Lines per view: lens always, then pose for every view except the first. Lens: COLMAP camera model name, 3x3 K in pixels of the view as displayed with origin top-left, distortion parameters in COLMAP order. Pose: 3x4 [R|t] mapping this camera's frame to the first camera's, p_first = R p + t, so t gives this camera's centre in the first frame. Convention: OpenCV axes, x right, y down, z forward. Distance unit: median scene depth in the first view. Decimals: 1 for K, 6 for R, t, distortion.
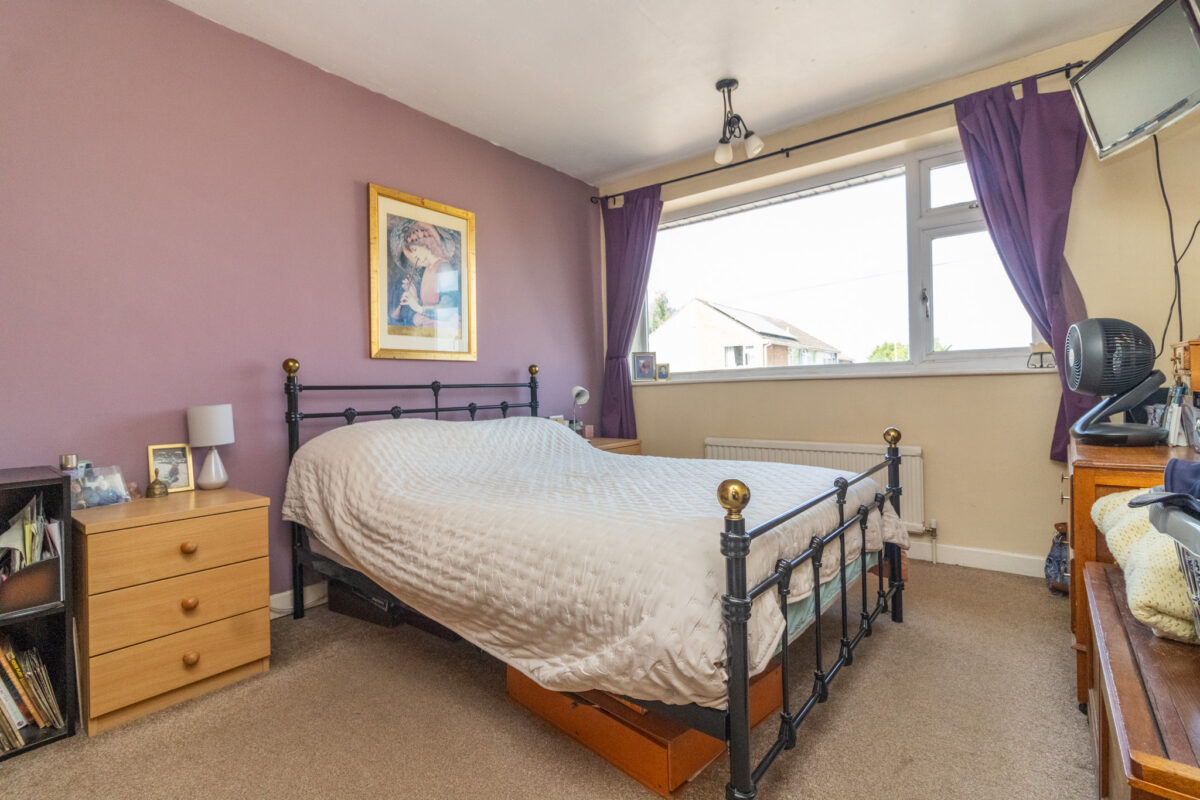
lens RADIAL K [[578.2, 0, 600.7], [0, 578.2, 391.7], [0, 0, 1]] dist [0.001917, 0.000212]
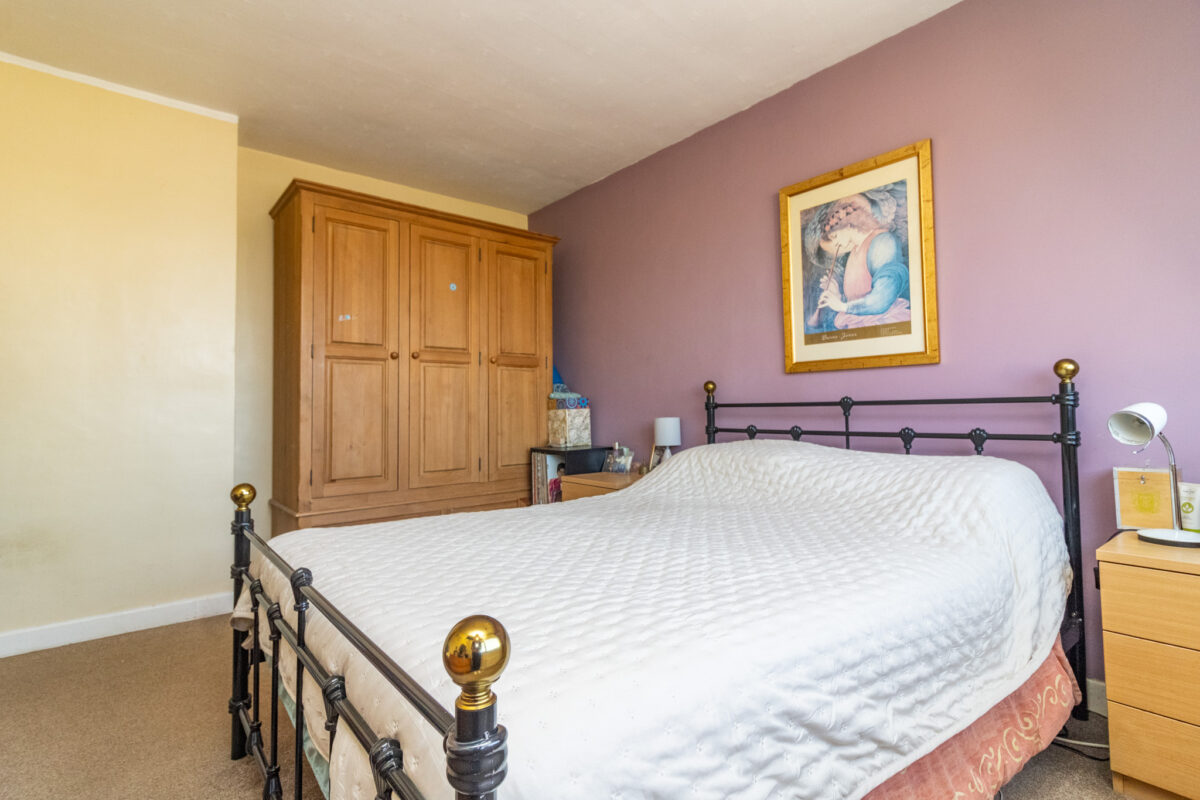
lens RADIAL K [[578.2, 0, 600.7], [0, 578.2, 391.7], [0, 0, 1]] dist [0.001917, 0.000212]
pose [[-0.230274, -0.011737, -0.973055, 0.559096], [0.005875, 0.999892, -0.013451, -0.016772], [0.973108, -0.008814, -0.230180, 0.877566]]
